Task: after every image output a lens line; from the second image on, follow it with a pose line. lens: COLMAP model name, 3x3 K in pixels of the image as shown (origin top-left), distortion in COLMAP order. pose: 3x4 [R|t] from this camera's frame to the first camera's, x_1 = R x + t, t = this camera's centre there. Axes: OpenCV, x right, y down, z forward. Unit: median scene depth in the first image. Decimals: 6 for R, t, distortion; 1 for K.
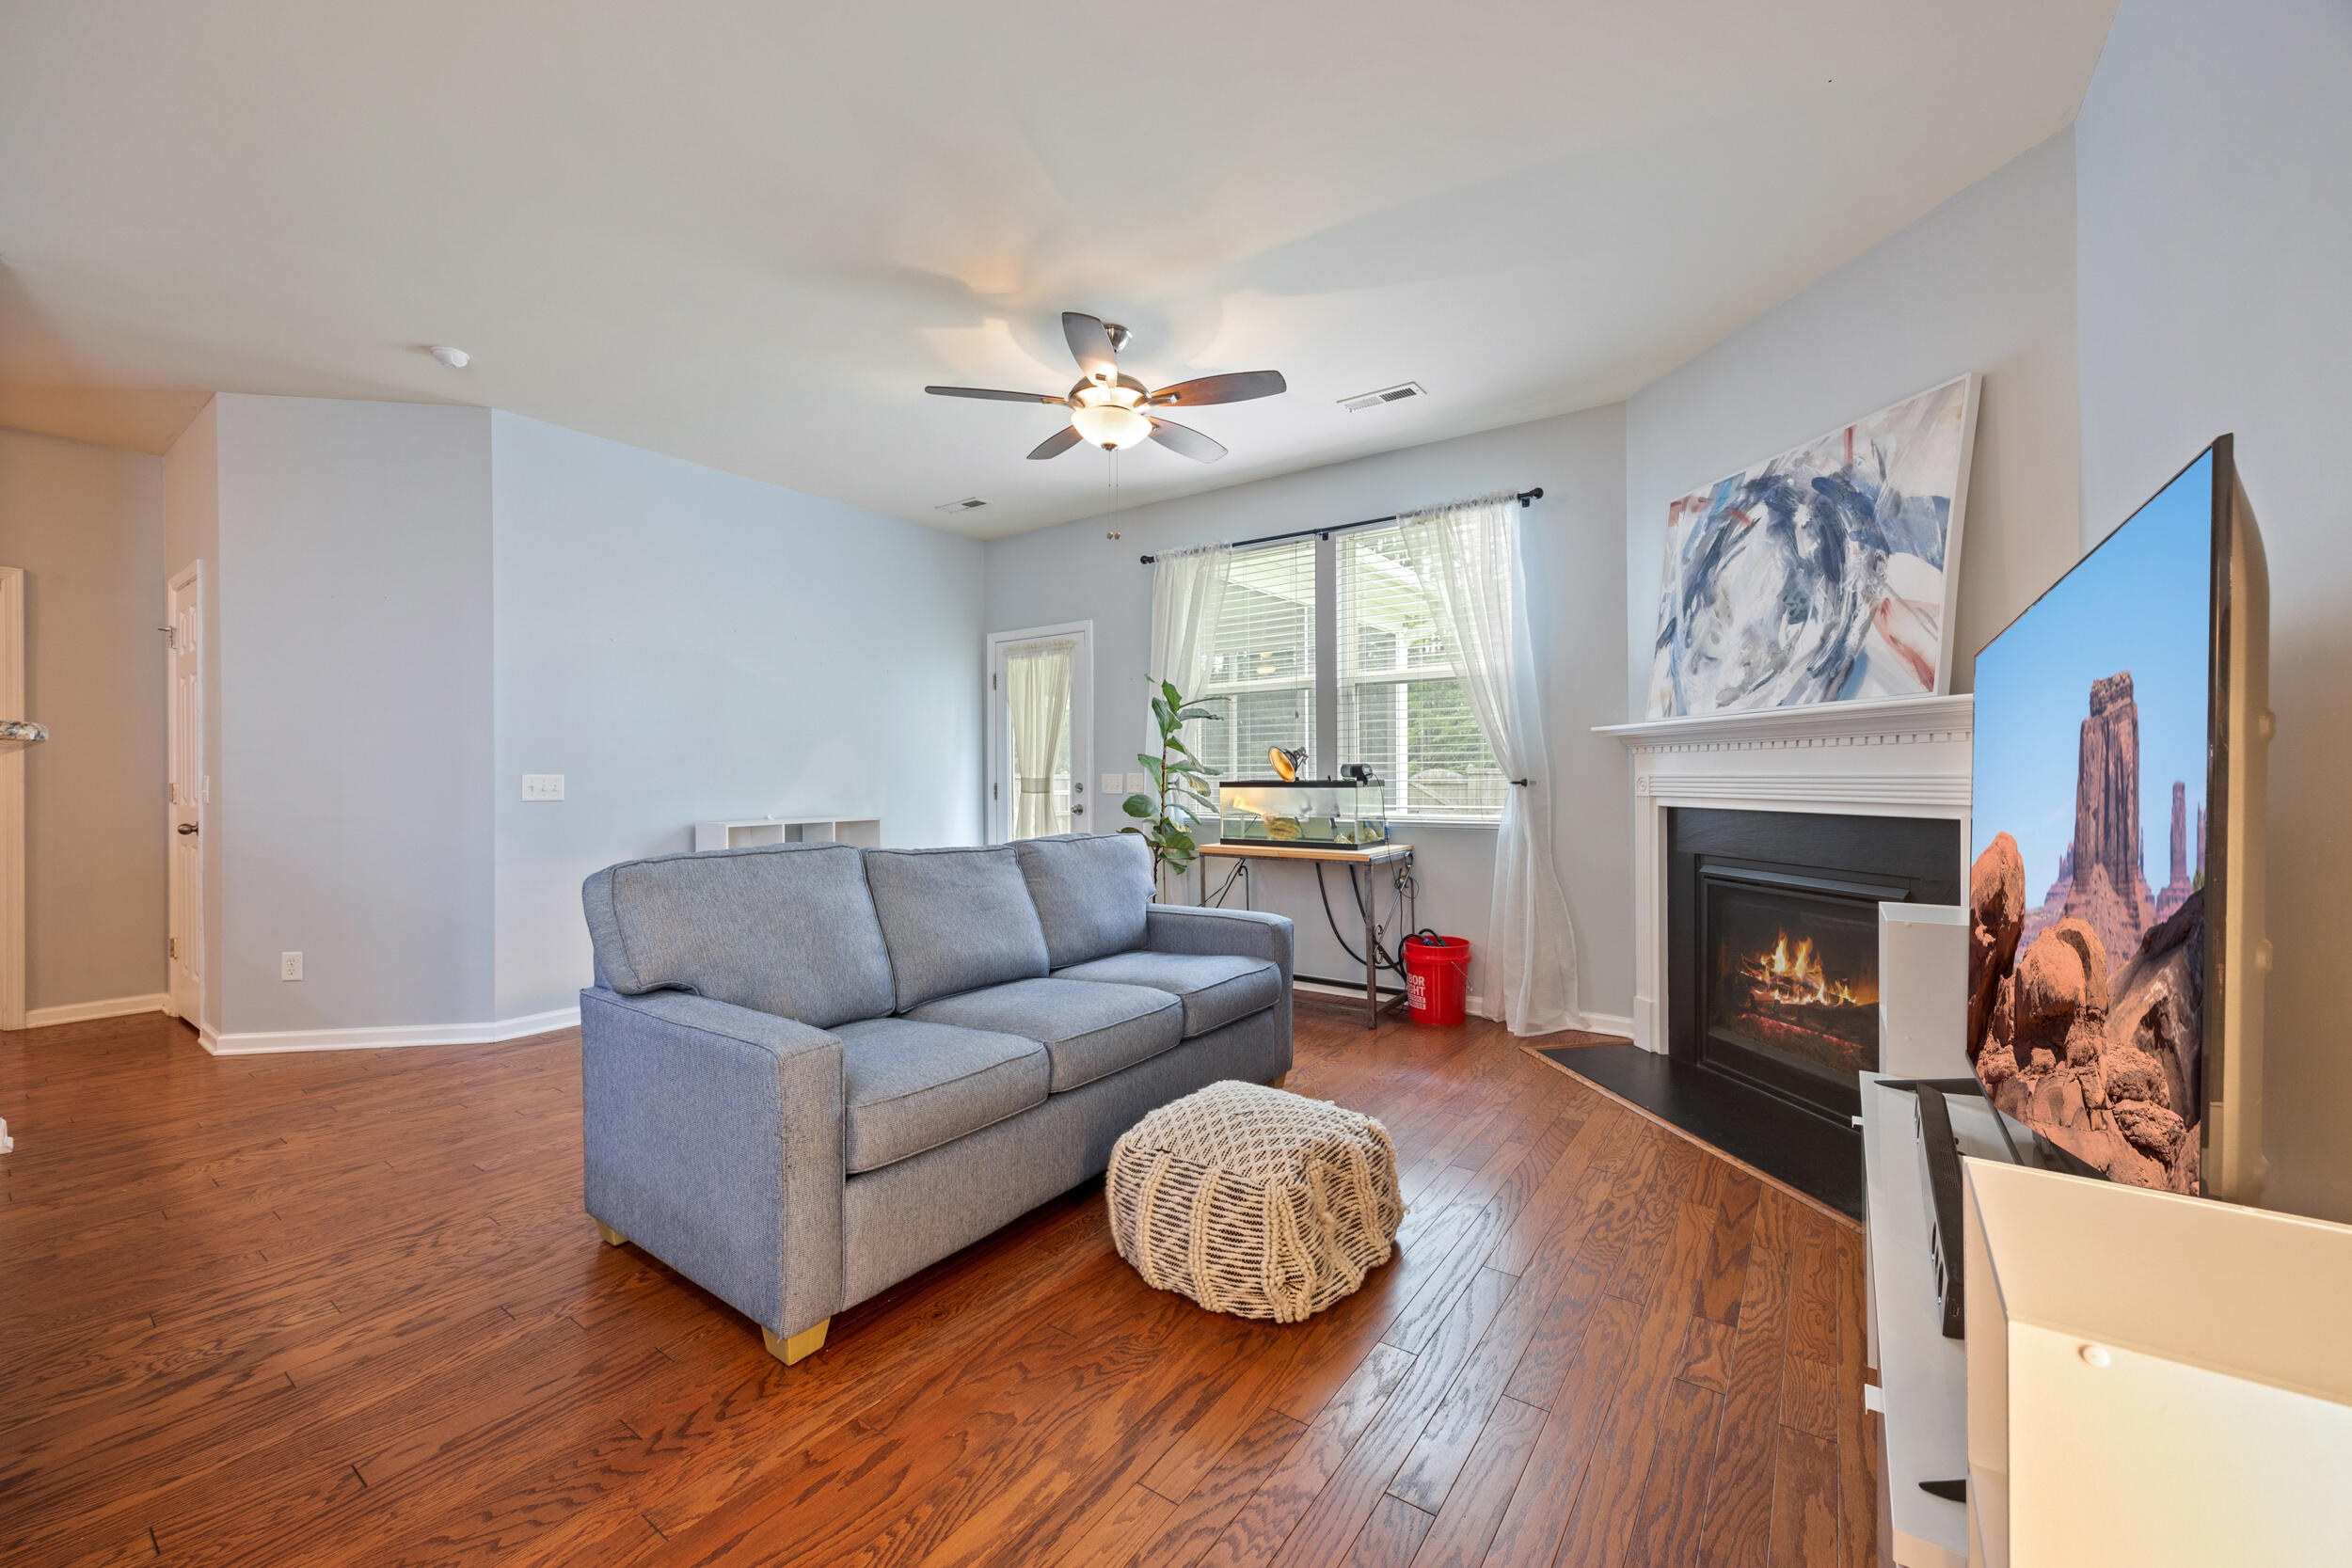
lens RADIAL K [[920.7, 0, 1174.2], [0, 920.7, 775.0], [0, 0, 1]] dist [0.000040, -0.000130]
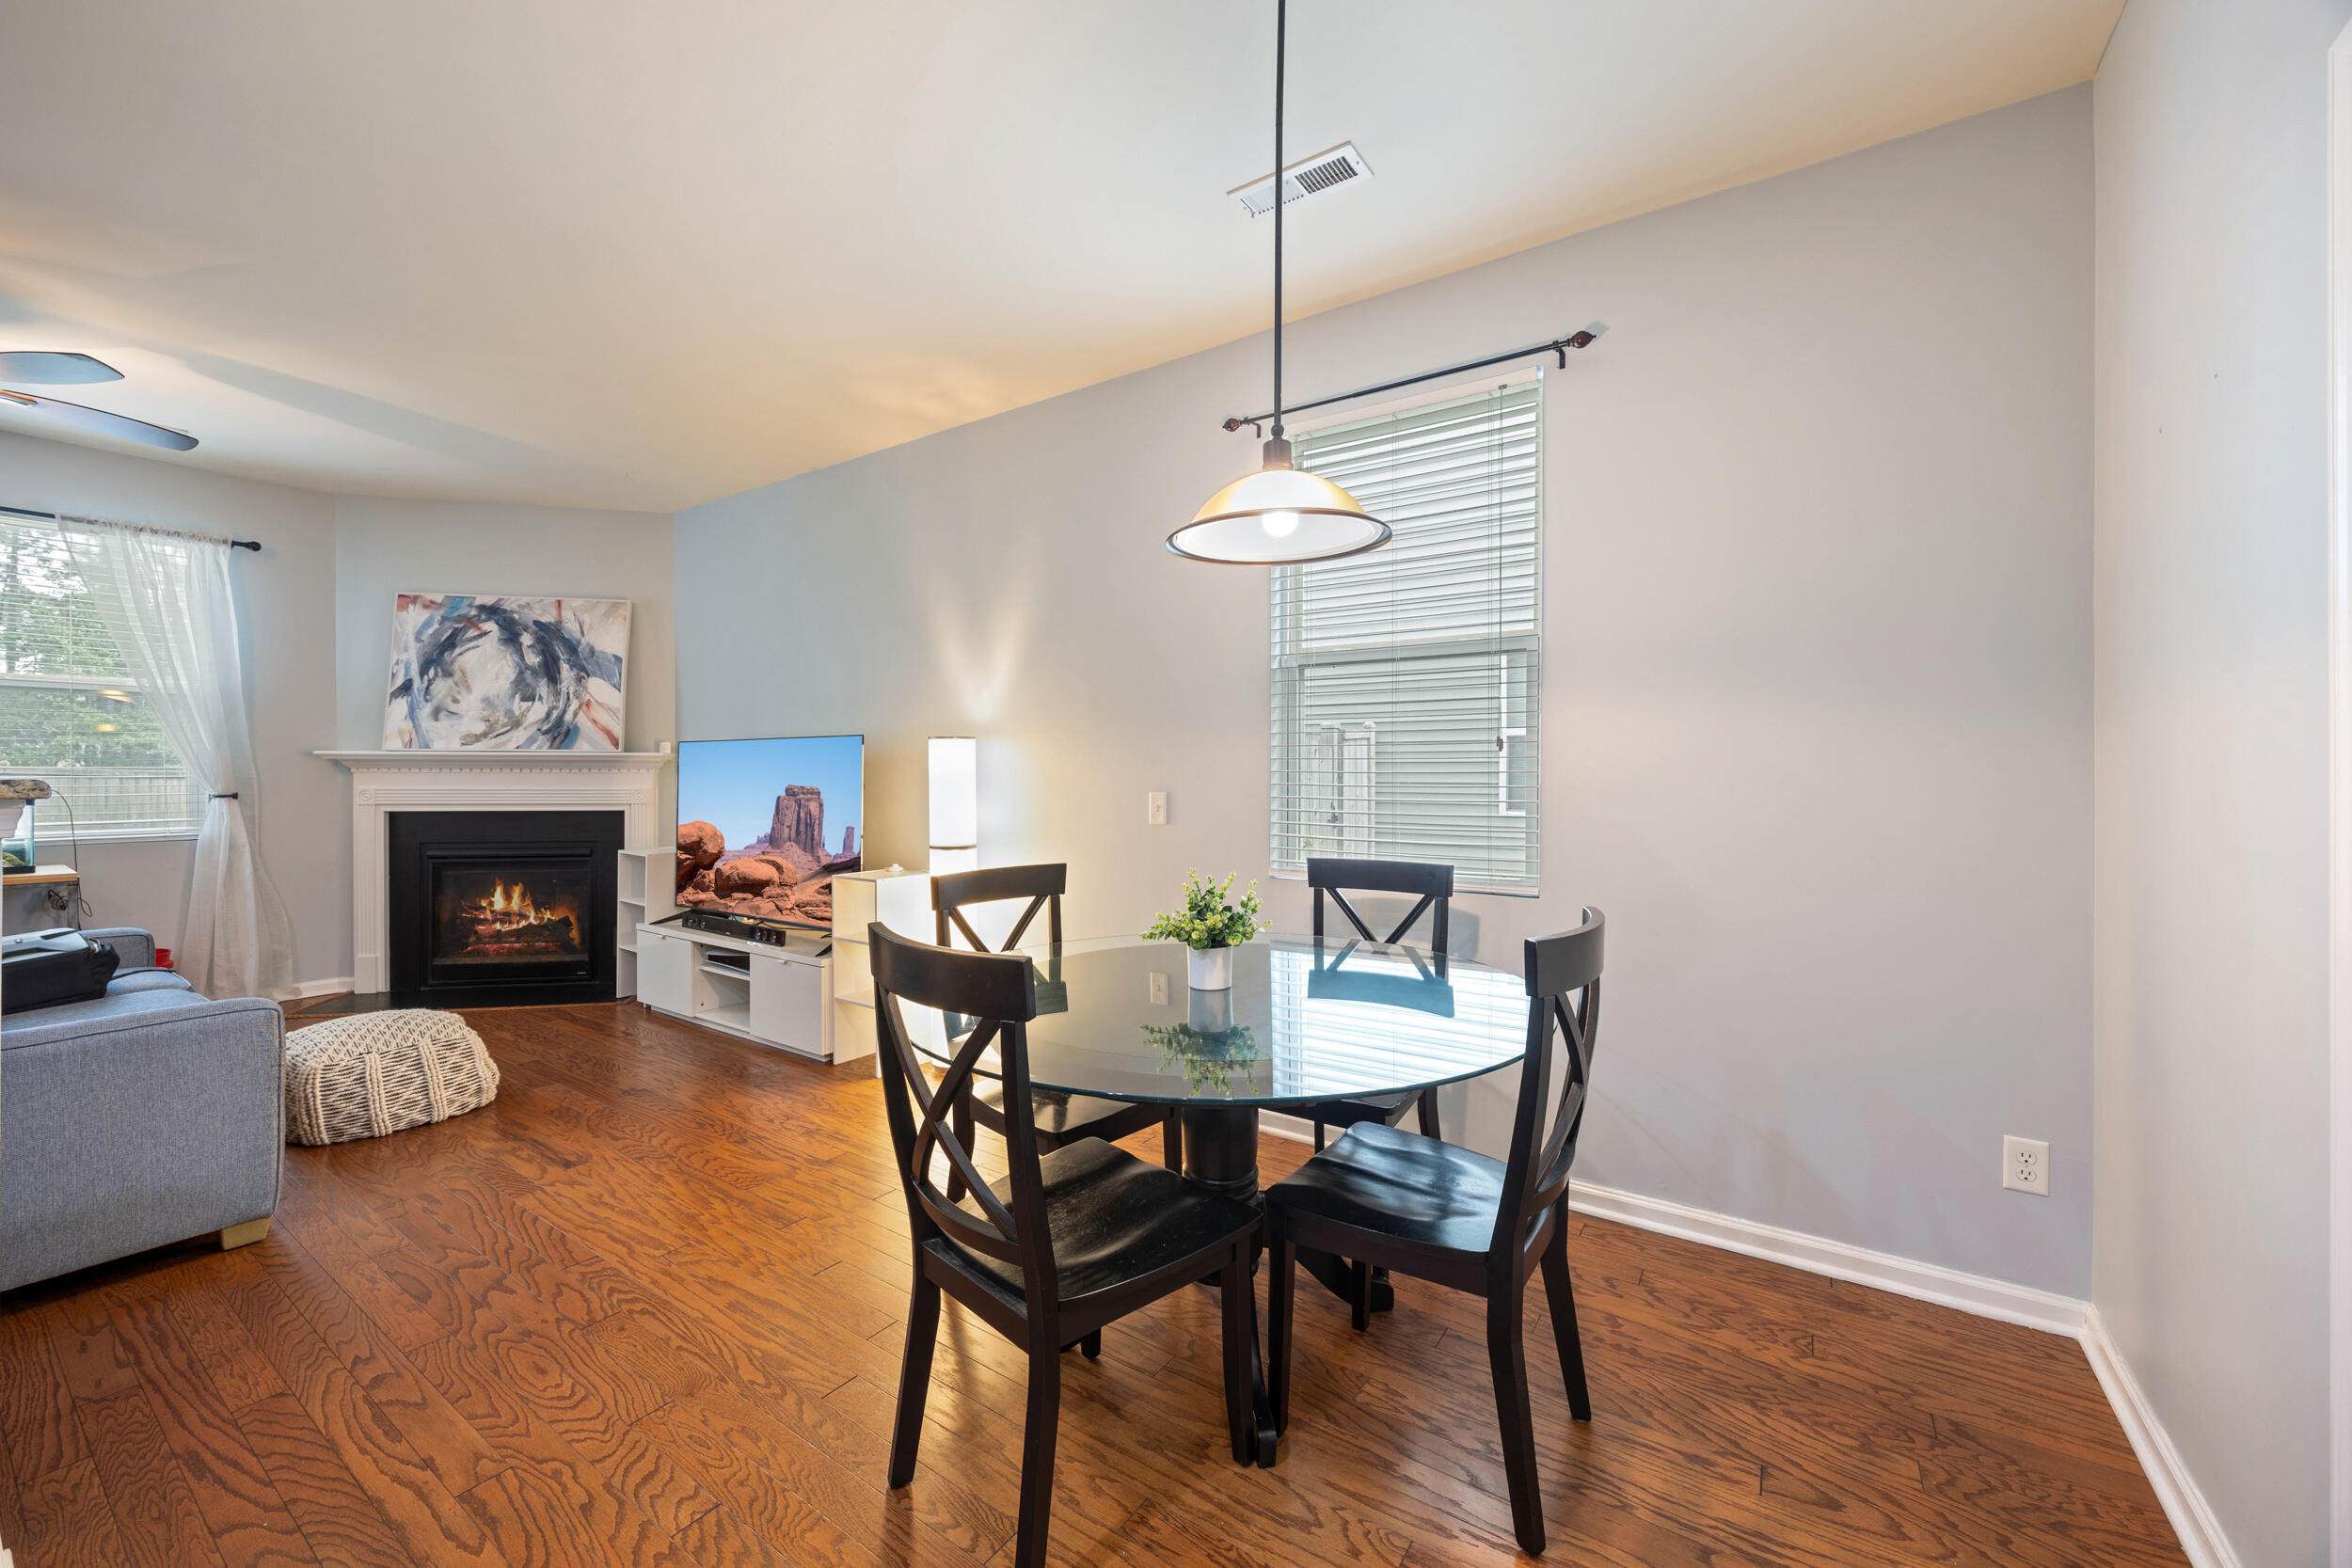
lens RADIAL K [[920.7, 0, 1174.2], [0, 920.7, 775.0], [0, 0, 1]] dist [0.000040, -0.000130]
pose [[-0.021613, 0.005046, 0.999754, -1.073445], [-0.004856, 0.999975, -0.005152, -0.023577], [-0.999755, -0.004966, -0.021588, -0.180884]]
